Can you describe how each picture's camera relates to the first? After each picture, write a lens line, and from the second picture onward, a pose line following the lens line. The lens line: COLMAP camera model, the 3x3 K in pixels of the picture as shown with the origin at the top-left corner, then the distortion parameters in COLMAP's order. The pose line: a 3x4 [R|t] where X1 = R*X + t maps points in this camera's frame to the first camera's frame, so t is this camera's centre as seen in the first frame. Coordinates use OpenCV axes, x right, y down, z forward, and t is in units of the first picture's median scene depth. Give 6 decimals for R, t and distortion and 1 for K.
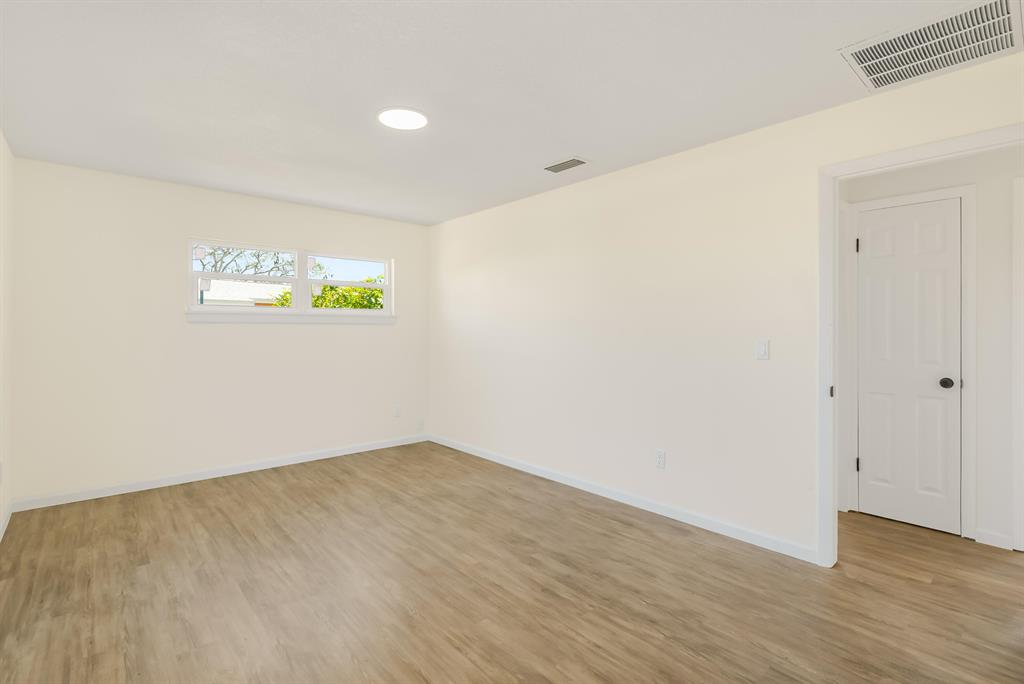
lens RADIAL K [[479.8, 0, 509.8], [0, 479.8, 335.3], [0, 0, 1]] dist [-0.006934, 0.001790]
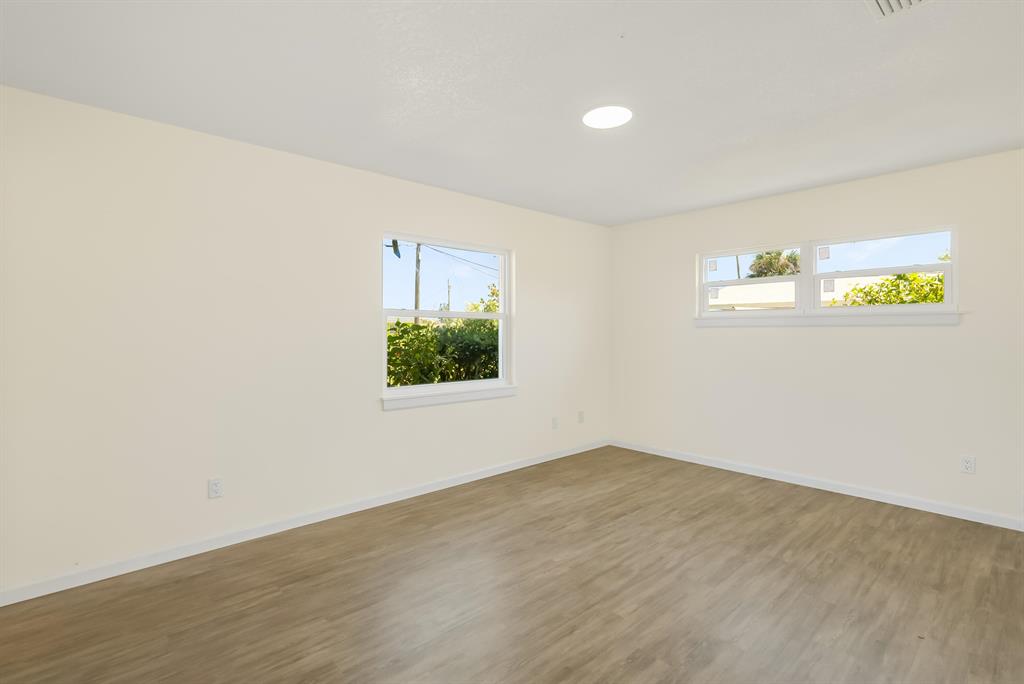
lens RADIAL K [[479.8, 0, 509.5], [0, 479.8, 340.8], [0, 0, 1]] dist [-0.006934, 0.001790]
pose [[0.016517, 0.015982, -0.999736, 0.584387], [-0.010865, 0.999816, 0.015804, -0.008398], [0.999805, 0.010601, 0.016687, 0.617675]]
